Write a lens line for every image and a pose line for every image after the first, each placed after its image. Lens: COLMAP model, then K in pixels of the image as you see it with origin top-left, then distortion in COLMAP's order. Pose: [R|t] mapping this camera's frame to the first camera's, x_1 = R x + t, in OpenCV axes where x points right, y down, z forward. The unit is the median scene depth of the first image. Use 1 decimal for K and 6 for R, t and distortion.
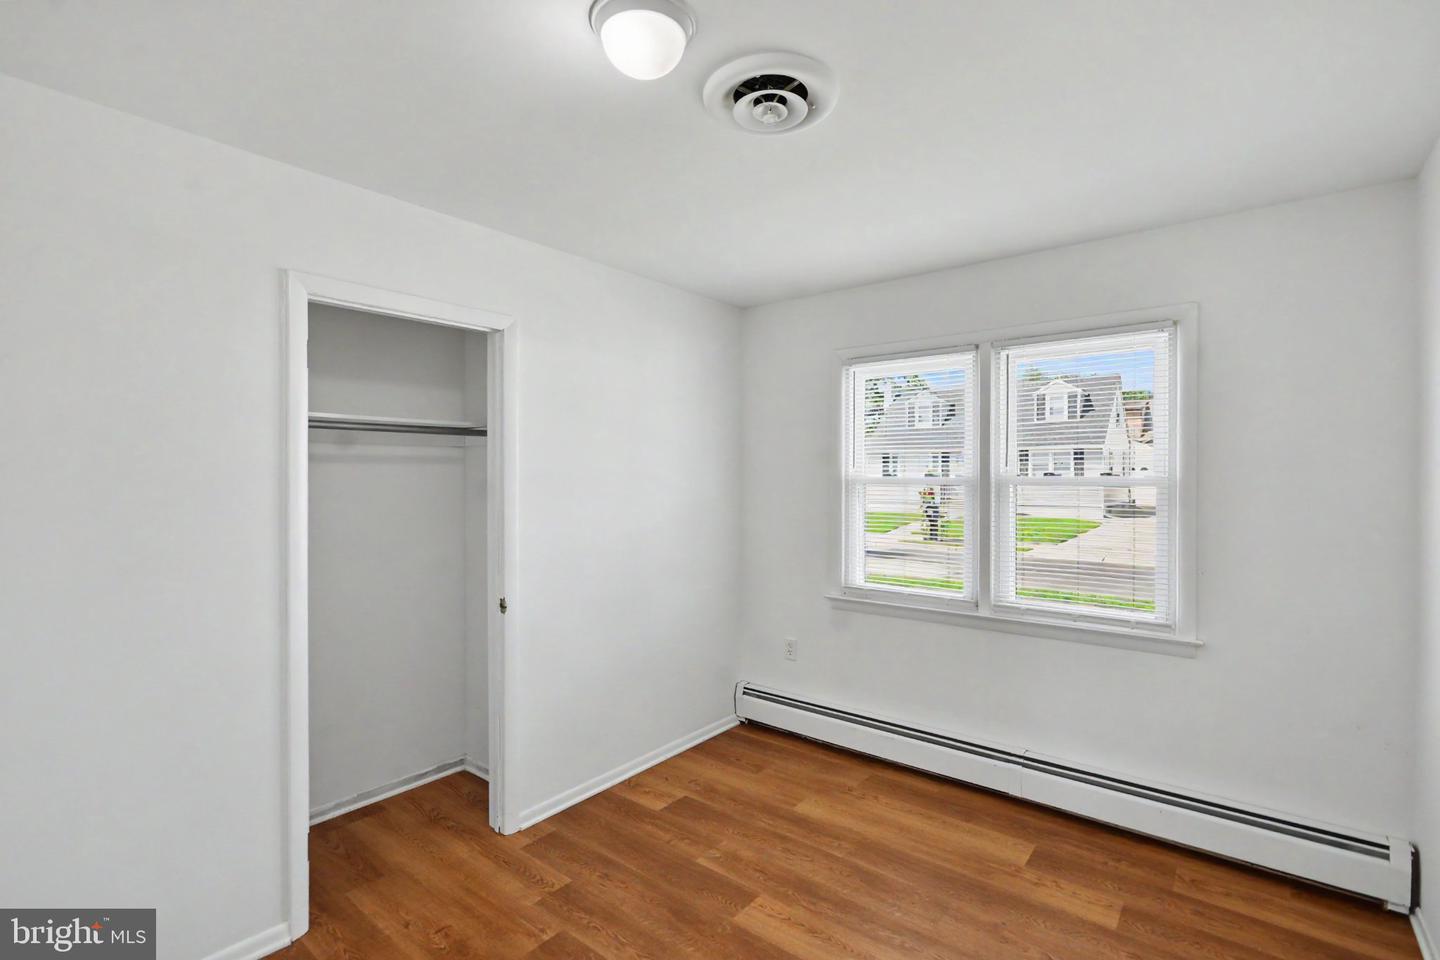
lens RADIAL K [[647.5, 0, 713.7], [0, 647.5, 479.2], [0, 0, 1]] dist [0.000934, -0.000001]
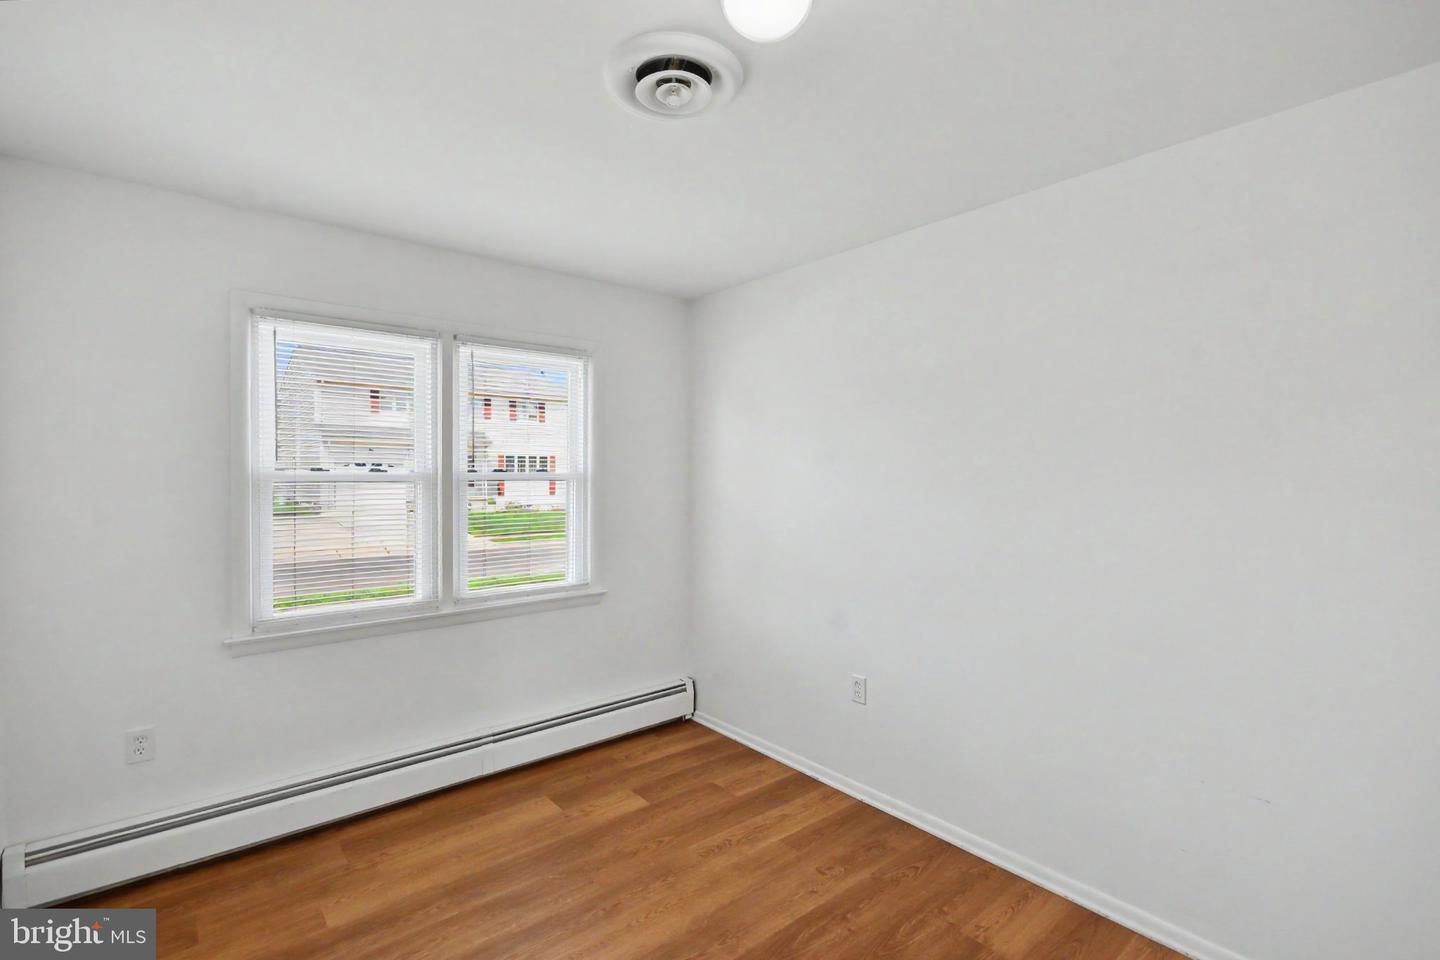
lens RADIAL K [[647.5, 0, 713.7], [0, 647.5, 479.2], [0, 0, 1]] dist [0.000934, -0.000001]
pose [[0.210975, -0.006614, 0.977469, -0.512899], [0.005781, 0.999968, 0.005518, 0.005511], [-0.977474, 0.004487, 0.211006, 0.440532]]
